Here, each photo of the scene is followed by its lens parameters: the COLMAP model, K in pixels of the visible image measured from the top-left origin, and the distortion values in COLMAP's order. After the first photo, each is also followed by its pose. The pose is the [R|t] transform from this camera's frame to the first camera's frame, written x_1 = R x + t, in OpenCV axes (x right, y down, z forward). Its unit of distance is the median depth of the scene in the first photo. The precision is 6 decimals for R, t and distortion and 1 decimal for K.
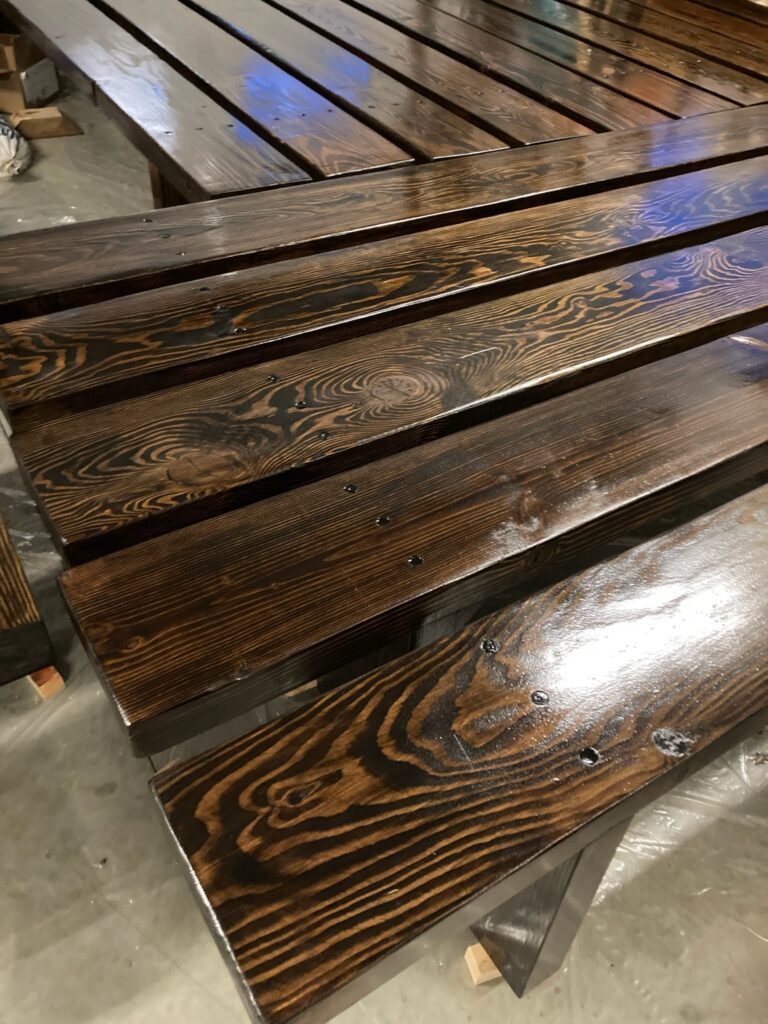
lens RADIAL K [[842.5, 0, 387.8], [0, 842.5, 515.8], [0, 0, 1]] dist [0.032943, -0.044299]
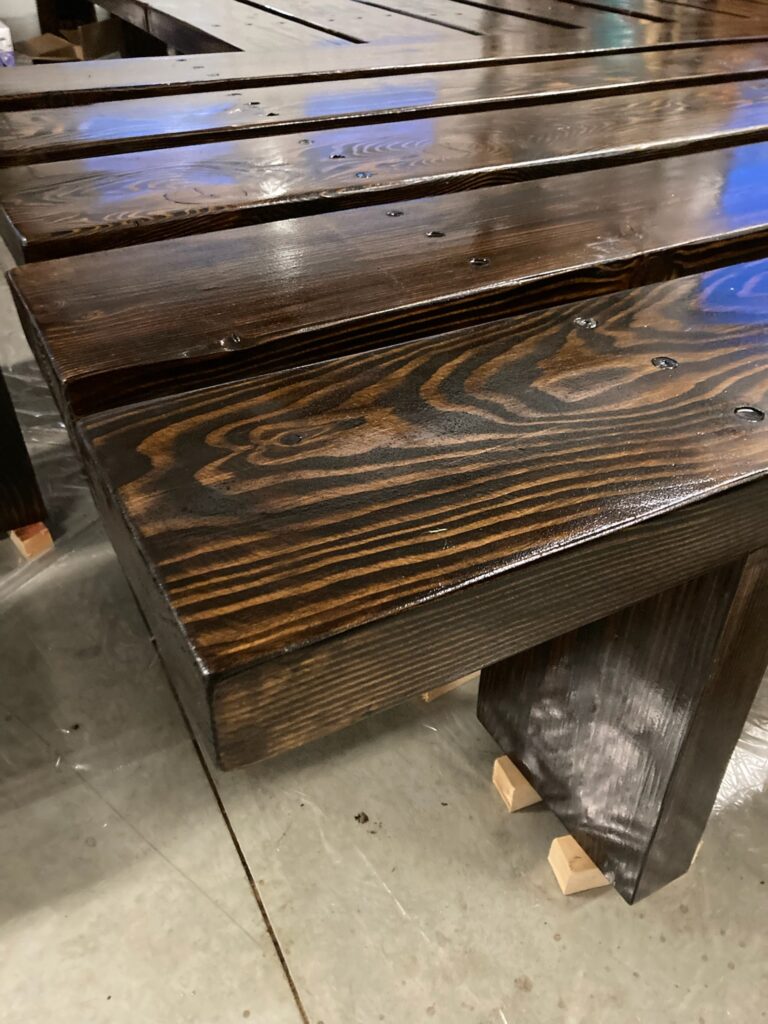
lens RADIAL K [[842.5, 0, 380.3], [0, 842.5, 509.3], [0, 0, 1]] dist [0.032943, -0.044299]
pose [[0.996202, 0.003317, -0.087013, 0.015456], [-0.012852, 0.993931, -0.109254, 0.457181], [0.086122, 0.109958, 0.990198, 0.367979]]
